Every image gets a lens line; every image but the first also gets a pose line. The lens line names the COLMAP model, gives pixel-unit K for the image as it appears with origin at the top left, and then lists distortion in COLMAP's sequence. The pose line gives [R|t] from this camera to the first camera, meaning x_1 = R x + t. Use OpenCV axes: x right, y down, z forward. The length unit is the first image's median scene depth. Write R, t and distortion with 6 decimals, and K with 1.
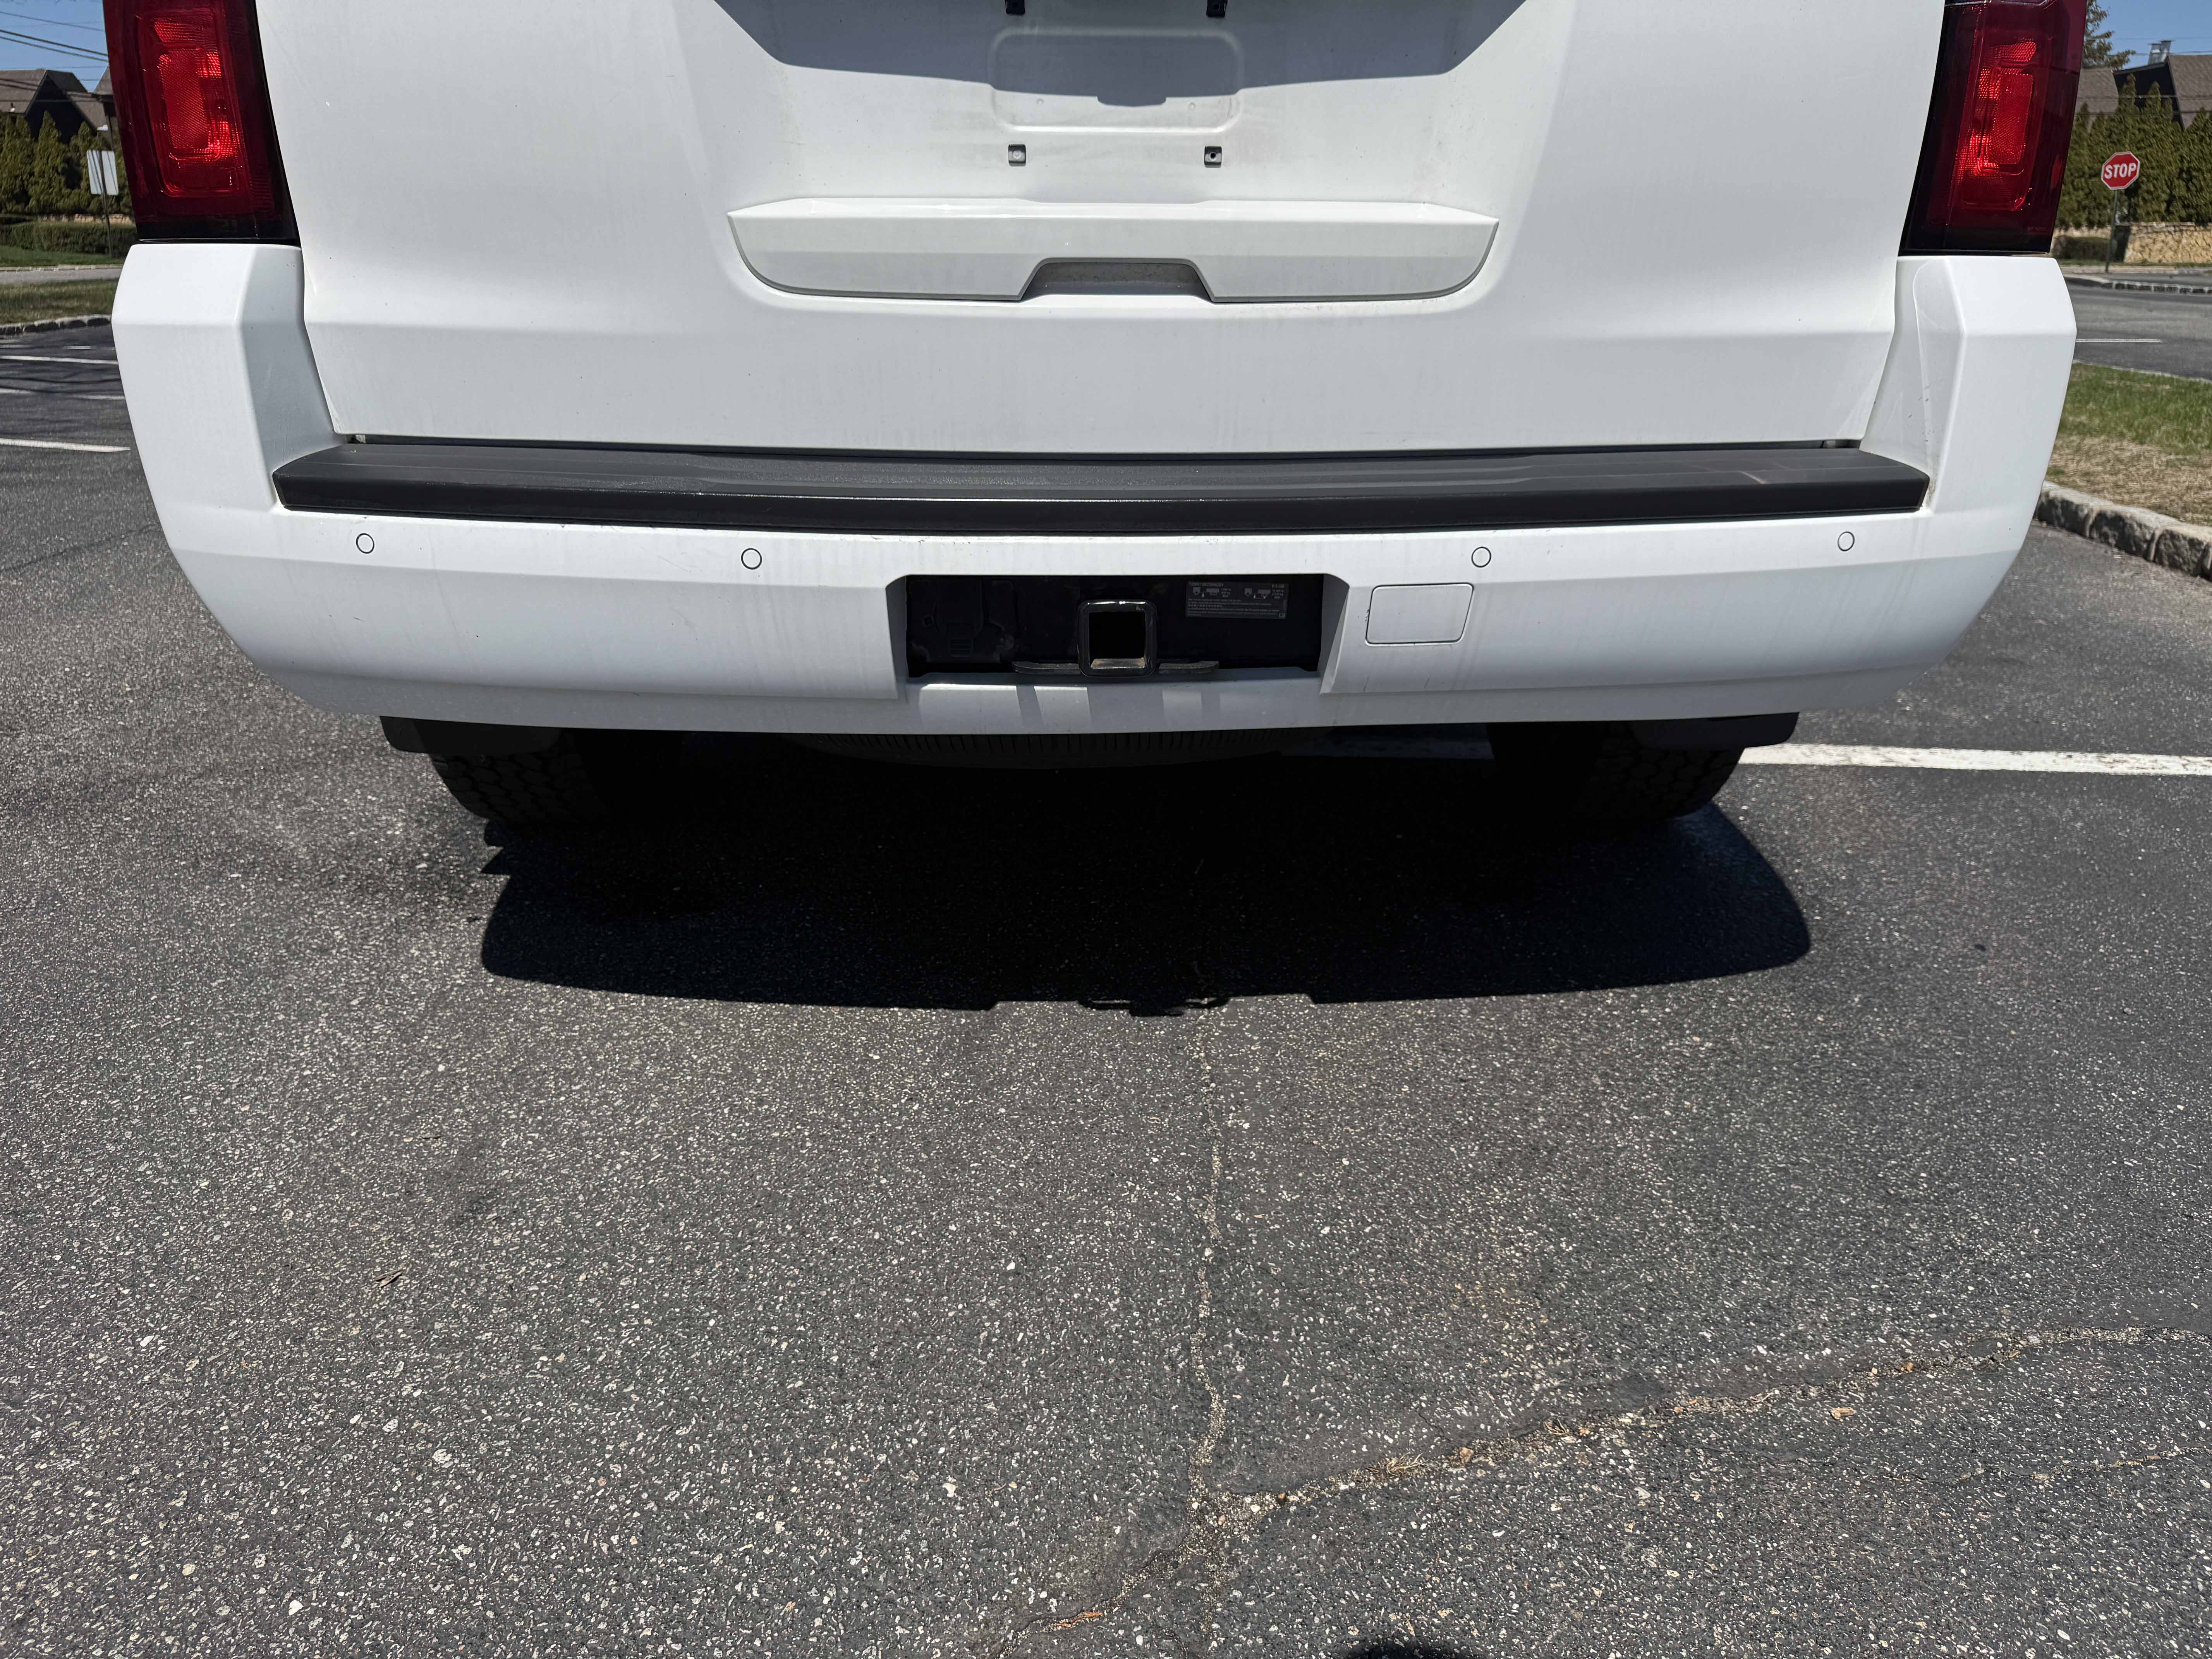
lens RADIAL K [[1577.1, 0, 1109.2], [0, 1577.1, 820.7], [0, 0, 1]] dist [0.006343, -0.008814]
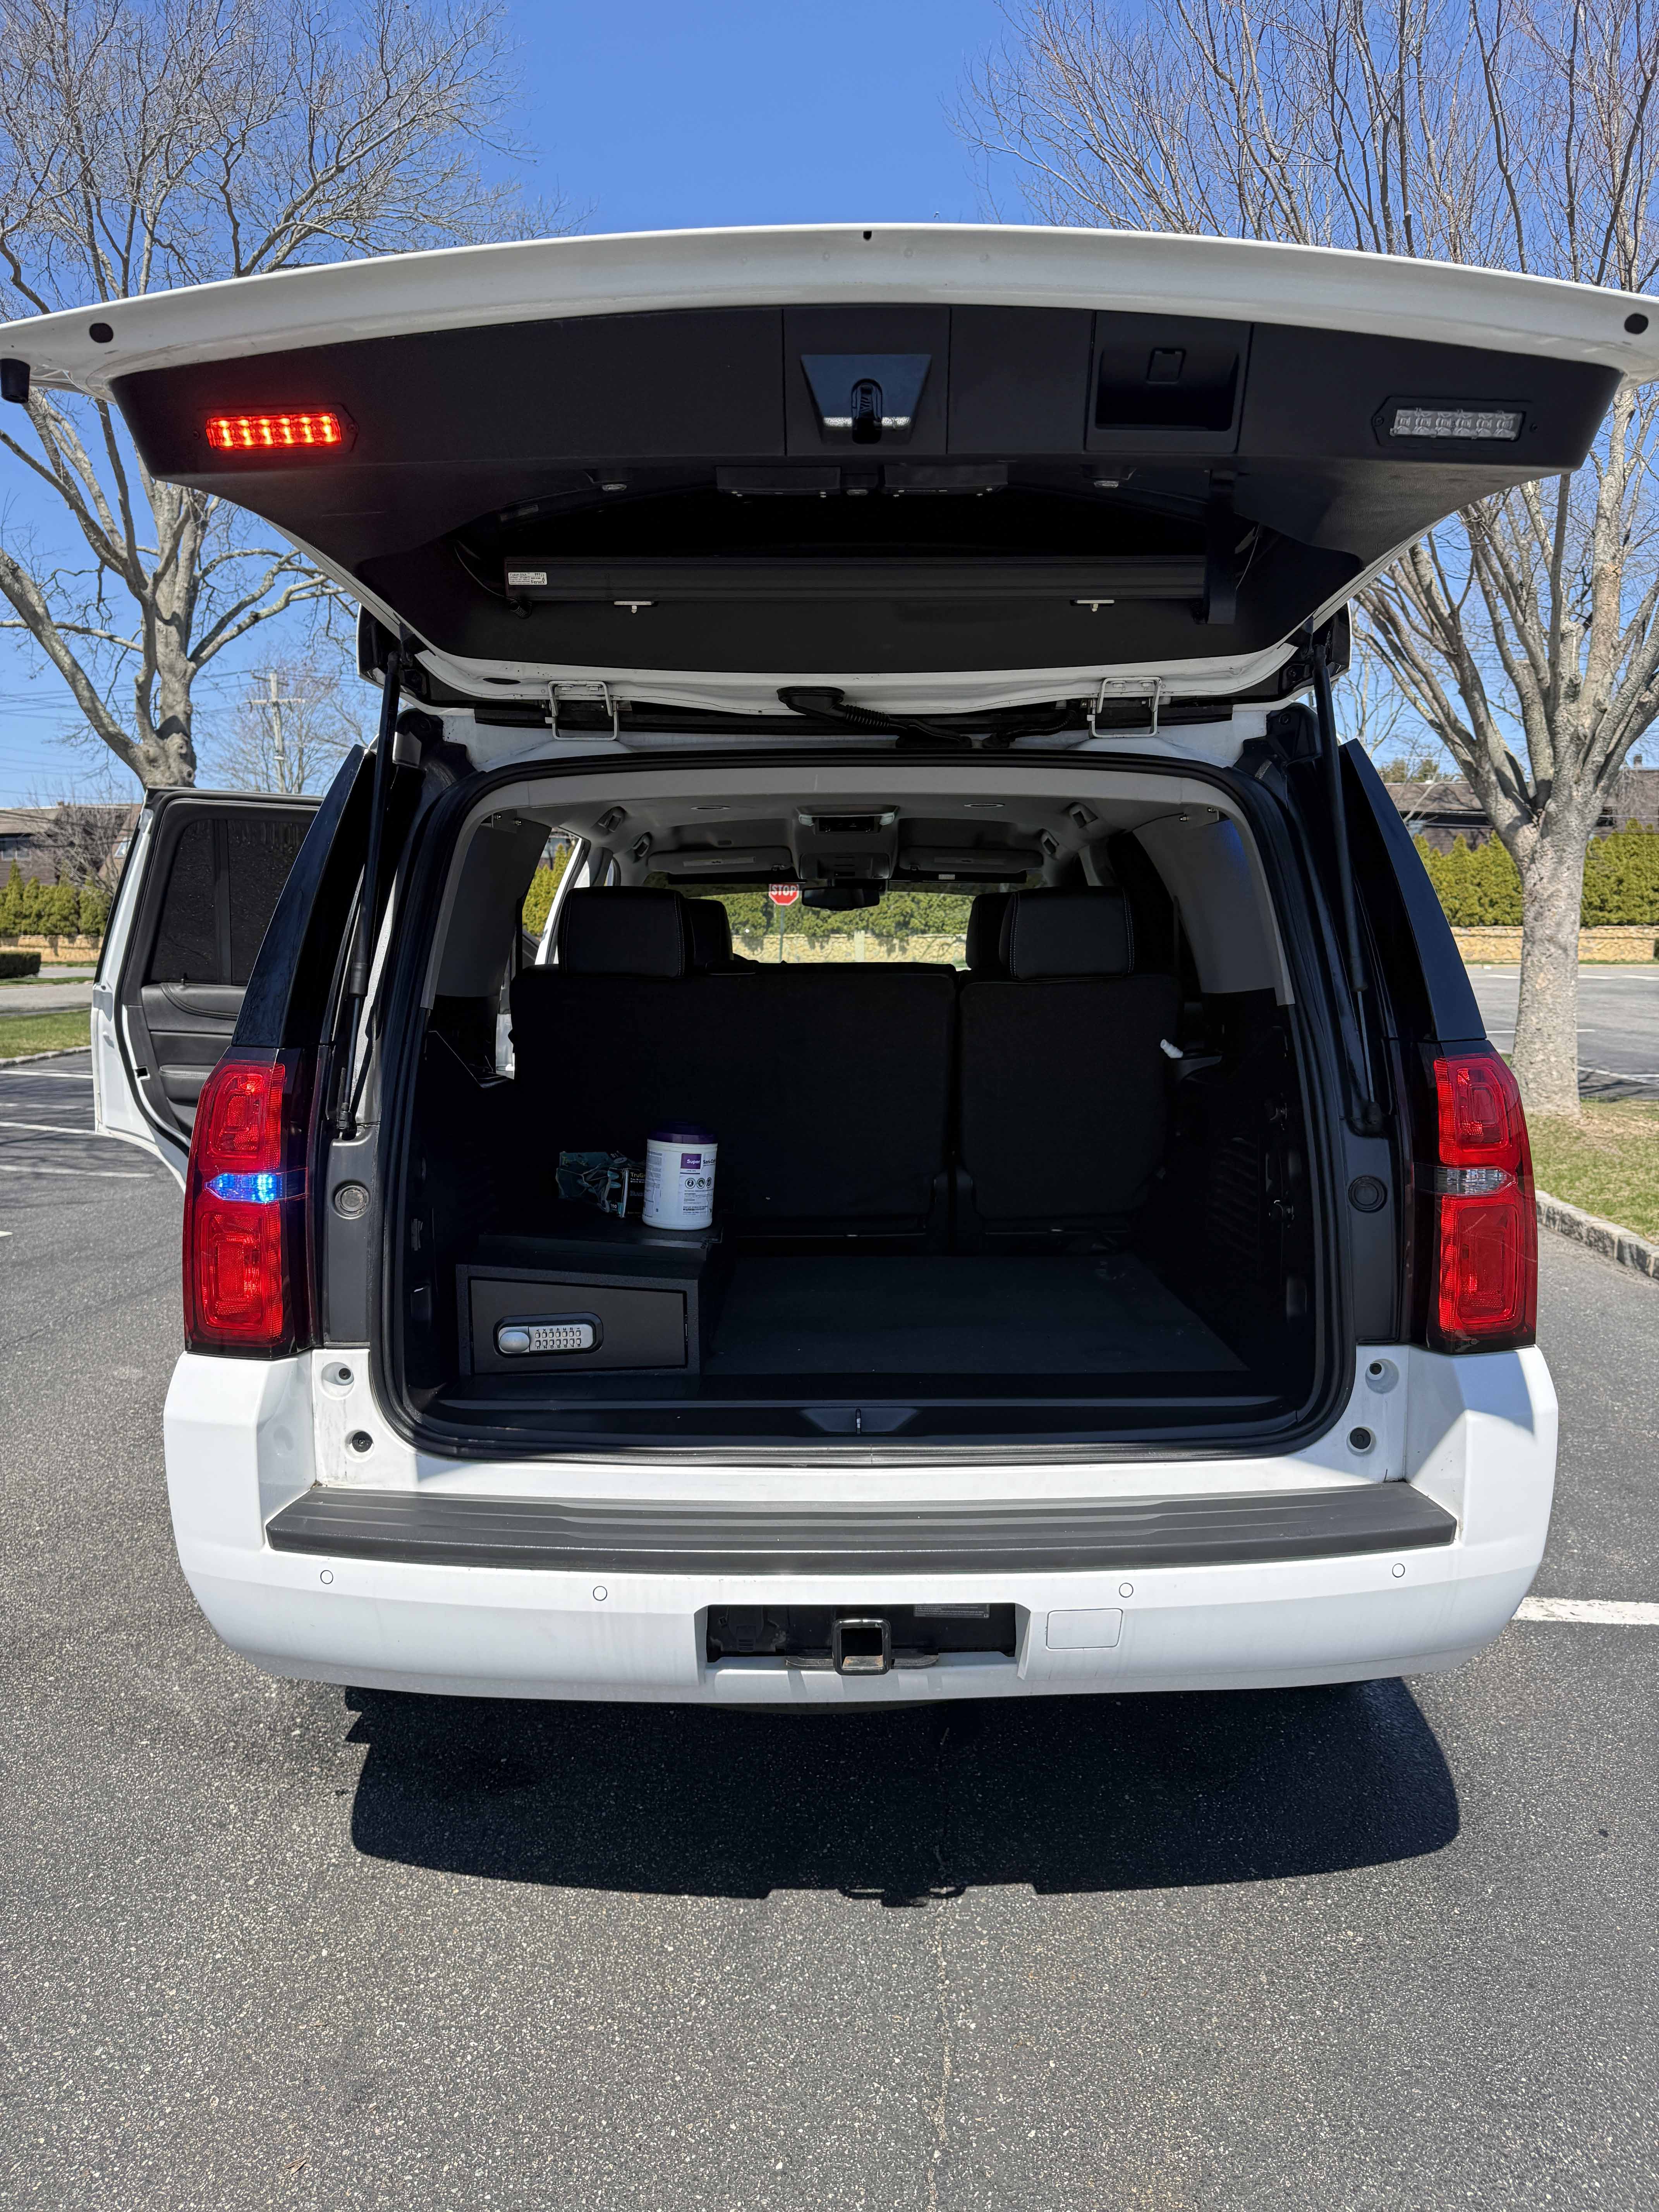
lens RADIAL K [[1577.1, 0, 829.5], [0, 1577.1, 1106.0], [0, 0, 1]] dist [0.006343, -0.008814]
pose [[0.999344, -0.005941, -0.035732, 0.023710], [-0.002809, 0.970777, -0.239967, -0.199519], [0.036114, 0.239910, 0.970123, -0.363264]]
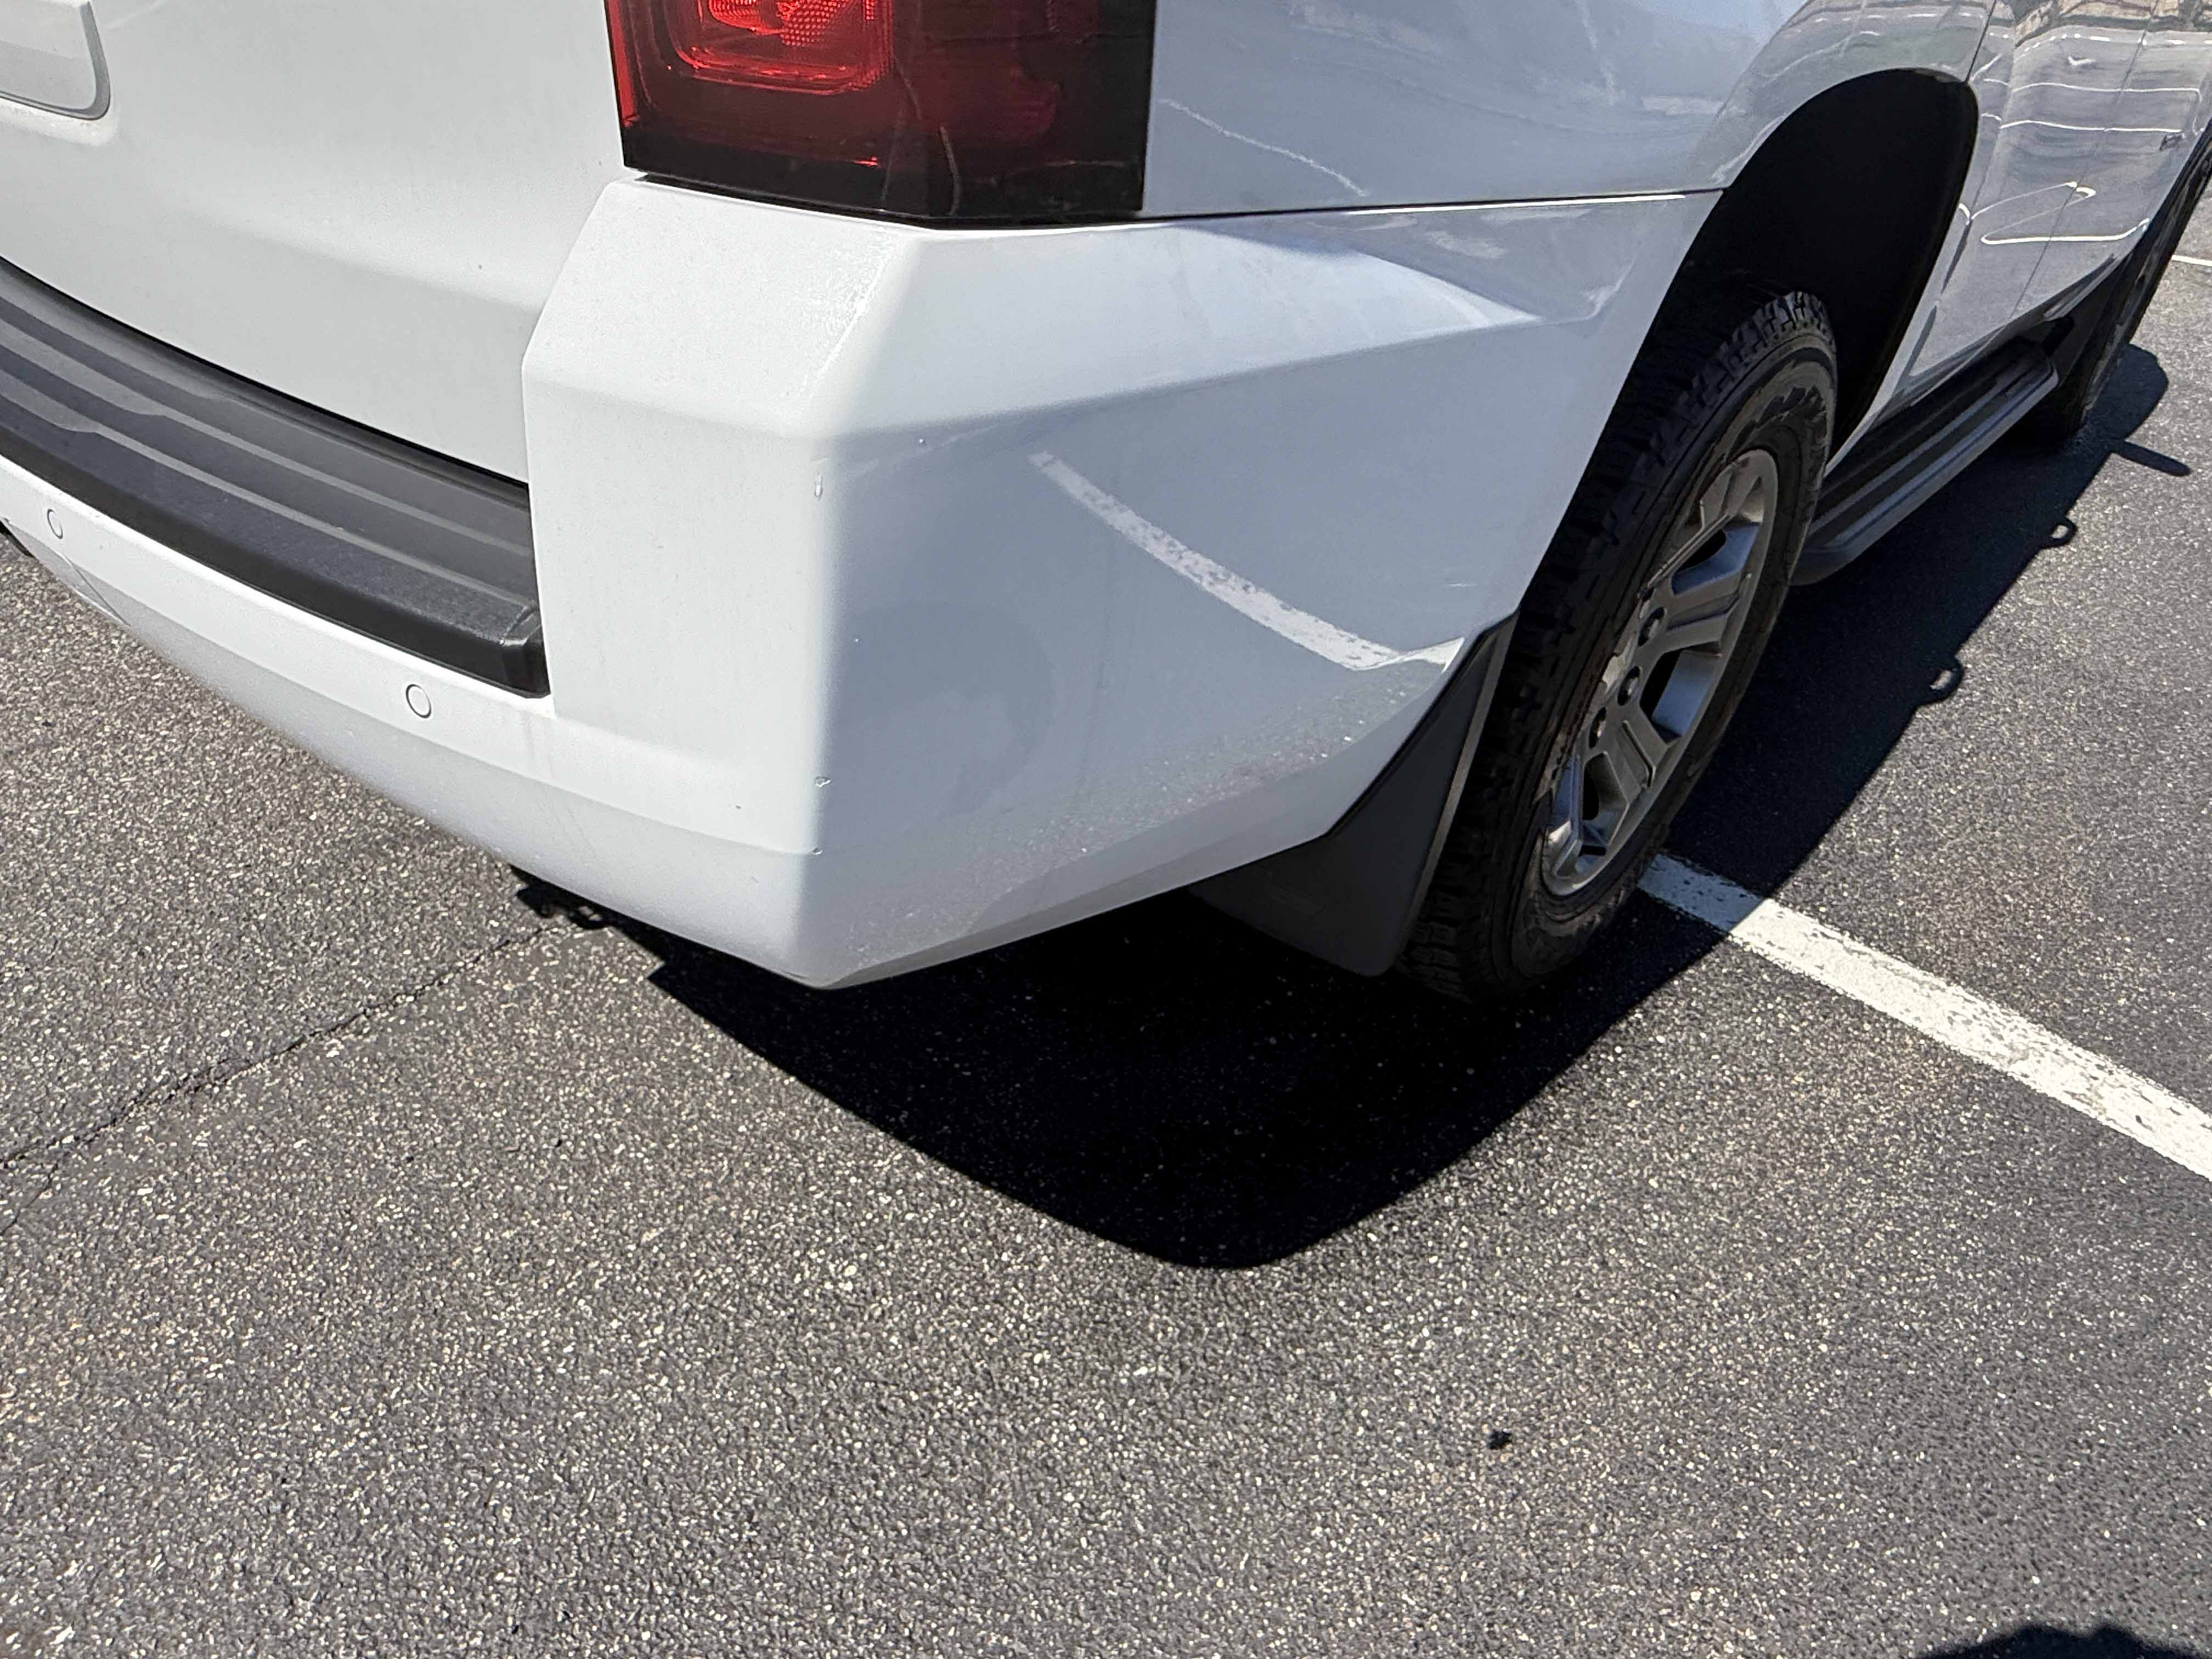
lens RADIAL K [[1348.0, 0, 1104.1], [0, 1348.0, 836.6], [0, 0, 1]] dist [-0.004006, 0.002110]
pose [[0.722332, 0.430705, -0.541045, 0.765365], [-0.292032, 0.899167, 0.325908, -0.301516], [0.626860, -0.077411, 0.775277, 0.656005]]
